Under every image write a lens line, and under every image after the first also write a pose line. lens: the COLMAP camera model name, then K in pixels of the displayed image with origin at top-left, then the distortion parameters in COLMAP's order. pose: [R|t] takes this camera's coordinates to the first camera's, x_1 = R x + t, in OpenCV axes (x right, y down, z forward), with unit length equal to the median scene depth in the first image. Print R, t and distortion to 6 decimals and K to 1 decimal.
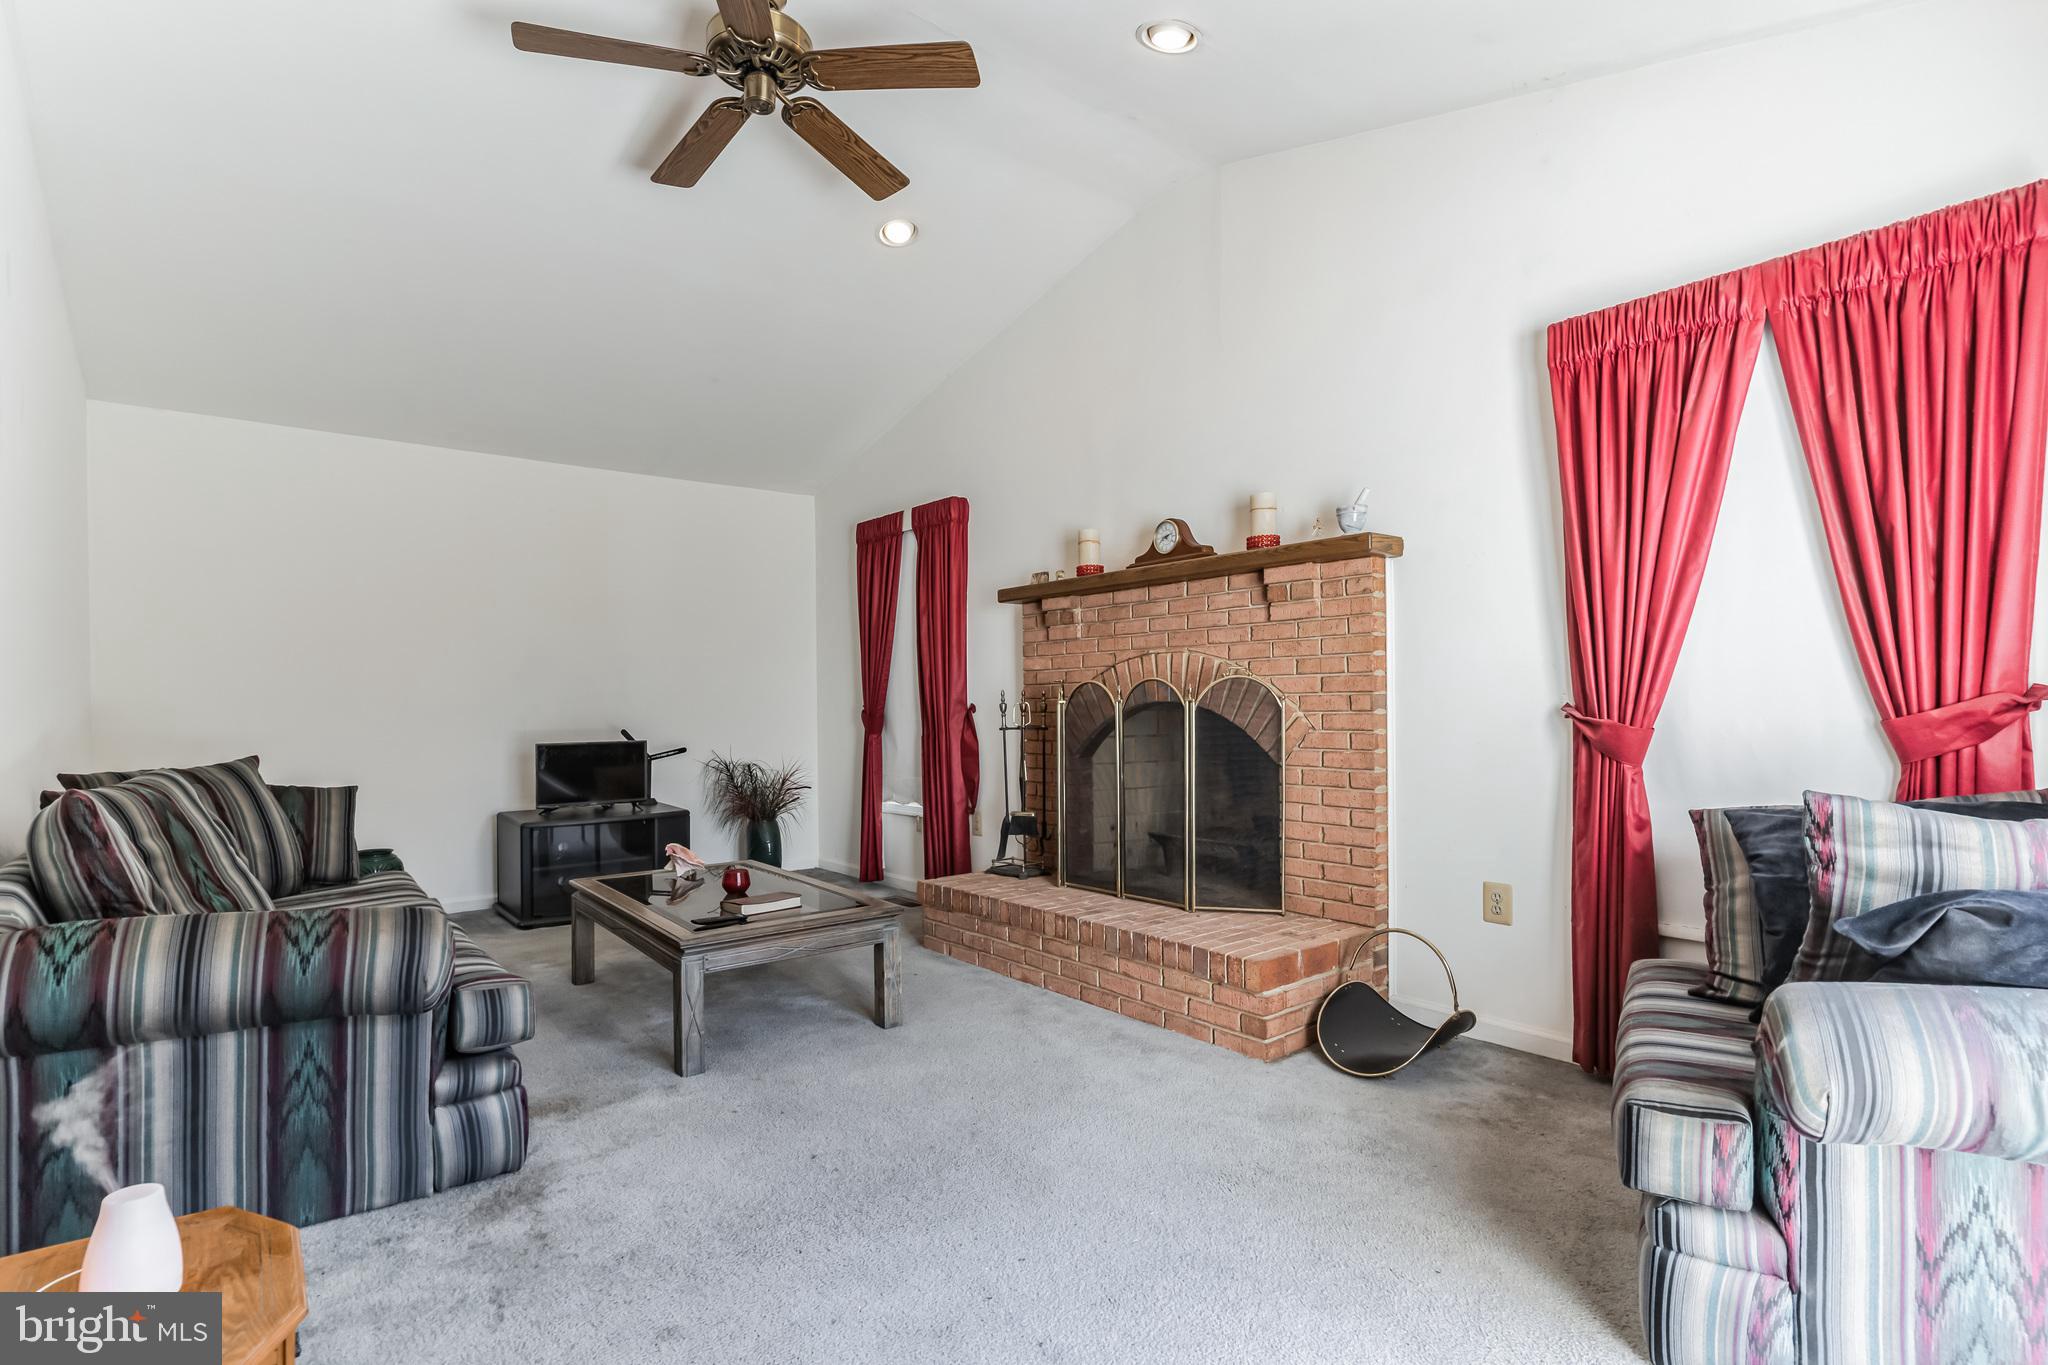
lens RADIAL K [[977.4, 0, 1005.9], [0, 977.4, 707.0], [0, 0, 1]] dist [0.002363, -0.000668]
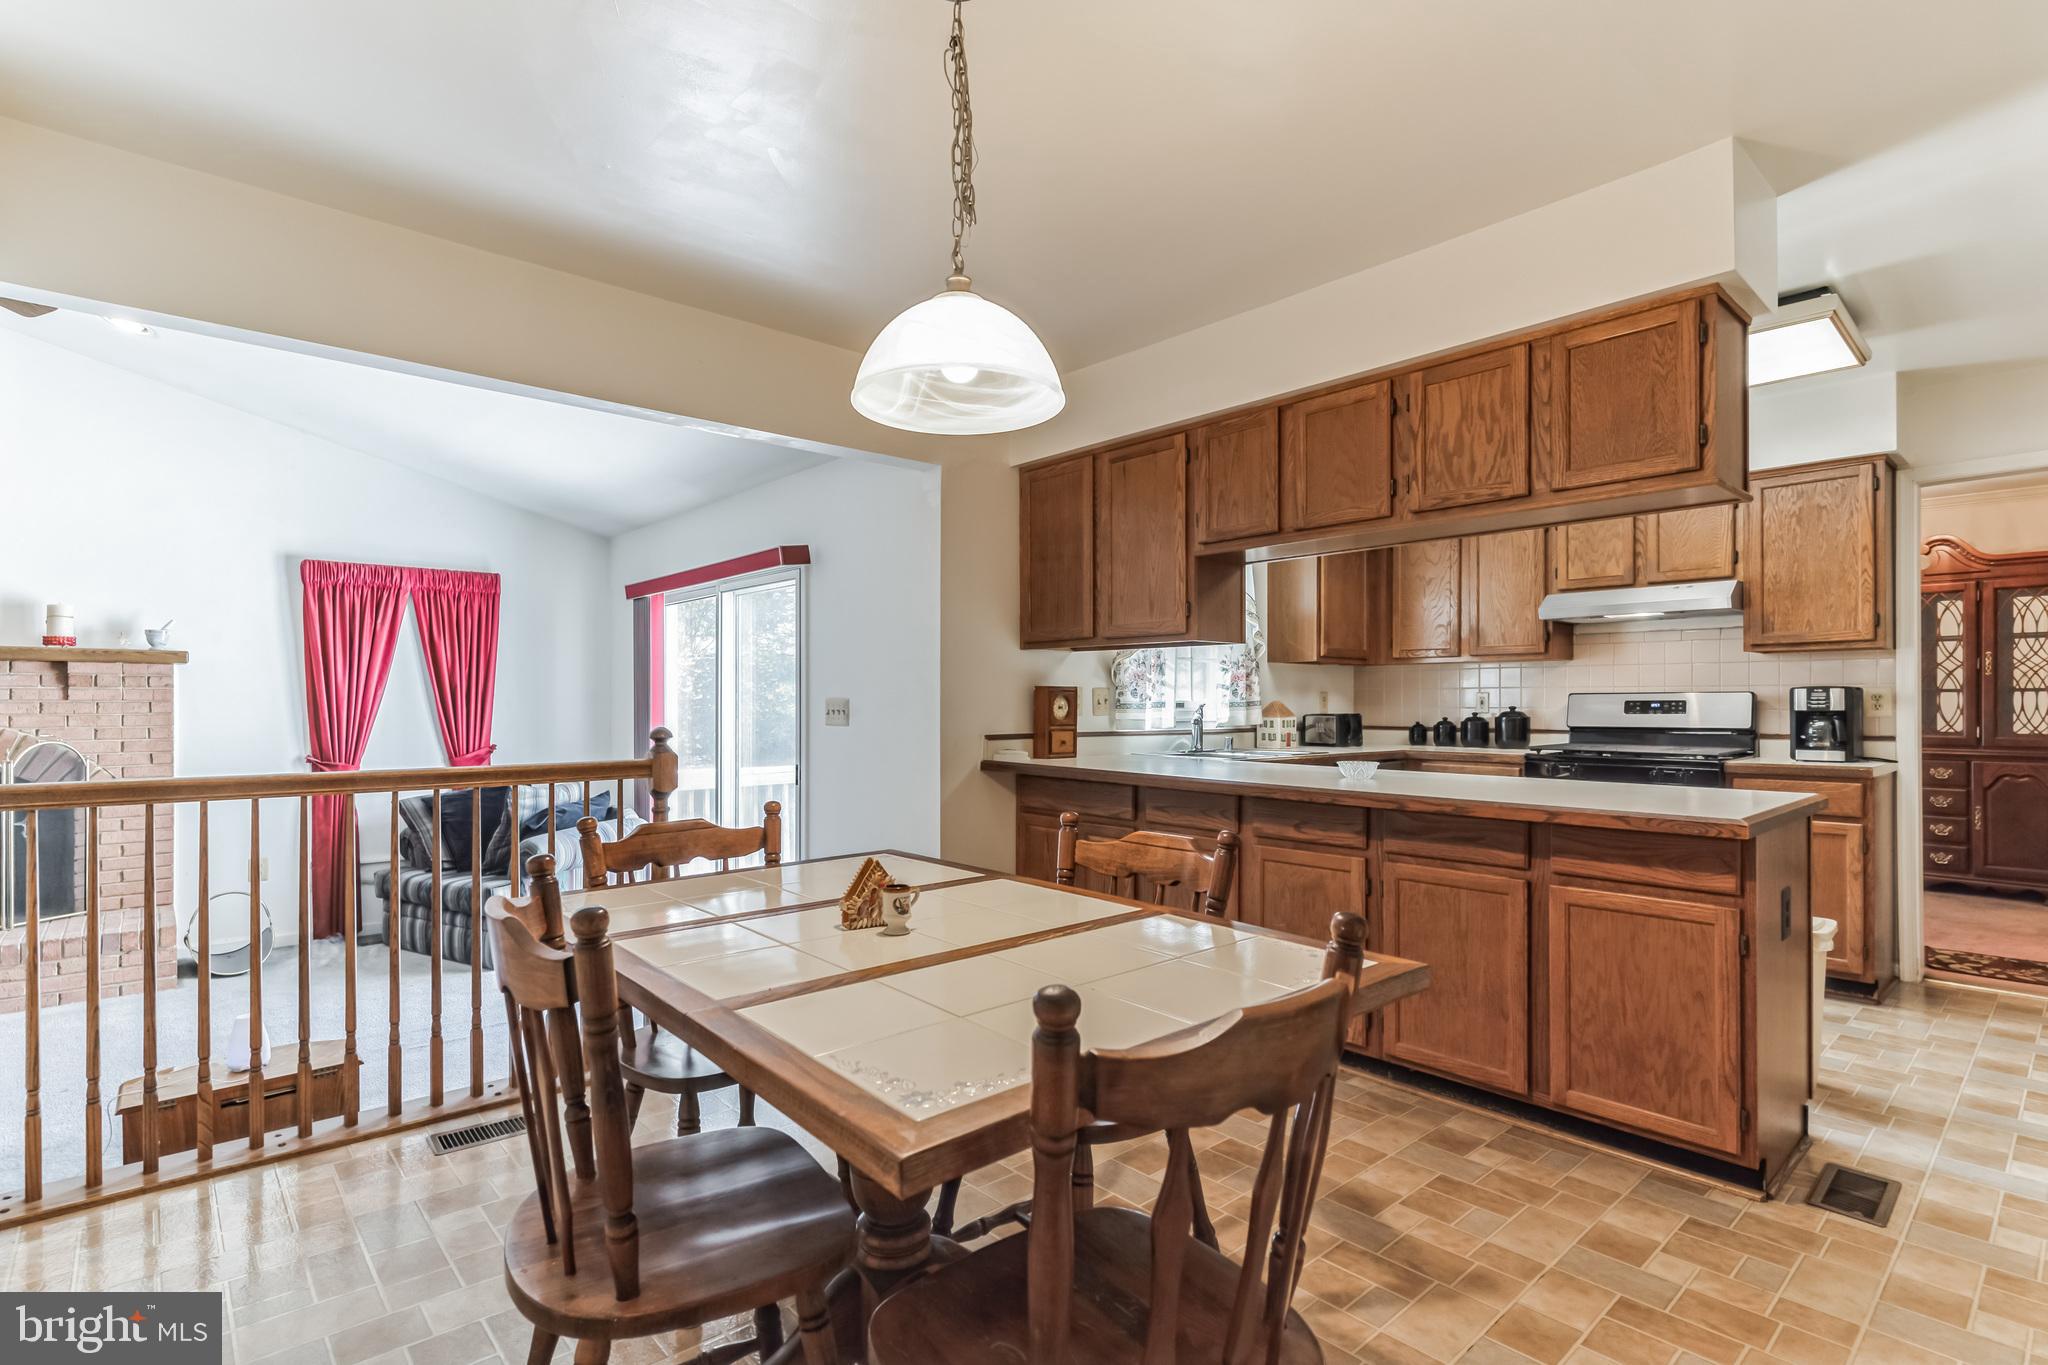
lens RADIAL K [[977.4, 0, 1012.5], [0, 977.4, 690.6], [0, 0, 1]] dist [0.002363, -0.000668]
pose [[-0.043864, 0.020194, 0.998833, -1.104414], [0.002299, 0.999795, -0.020113, -0.069211], [-0.999035, 0.001414, -0.043901, -0.235968]]
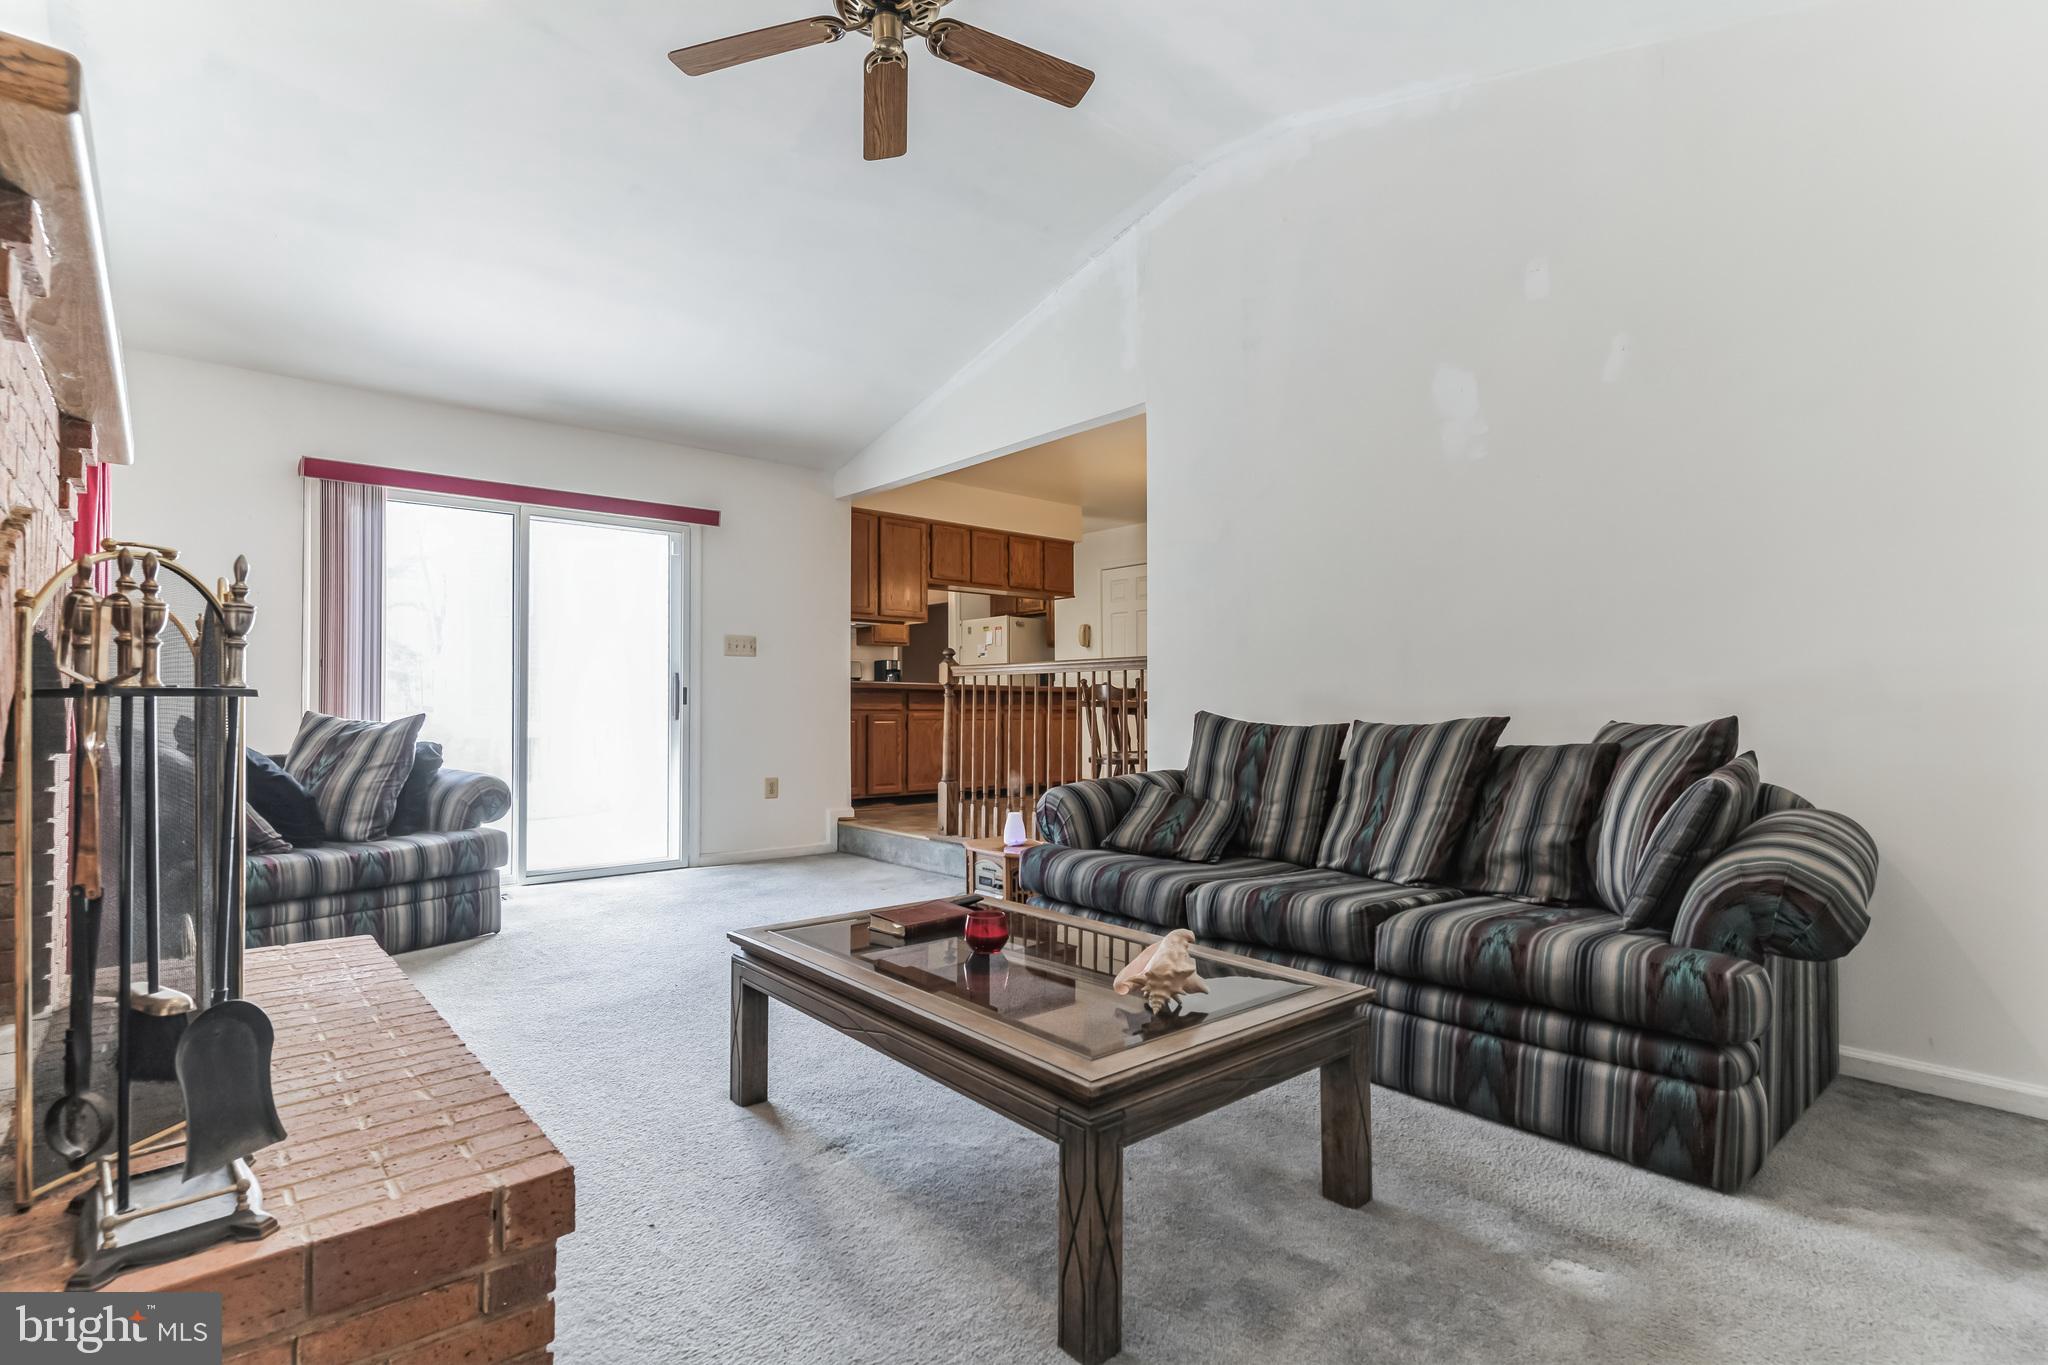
lens RADIAL K [[977.4, 0, 1004.9], [0, 977.4, 687.4], [0, 0, 1]] dist [0.002363, -0.000668]
pose [[-0.999304, 0.009190, -0.036144, -0.249781], [0.009767, 0.999827, -0.015828, 0.030984], [0.035992, -0.016170, -0.999221, 1.575162]]
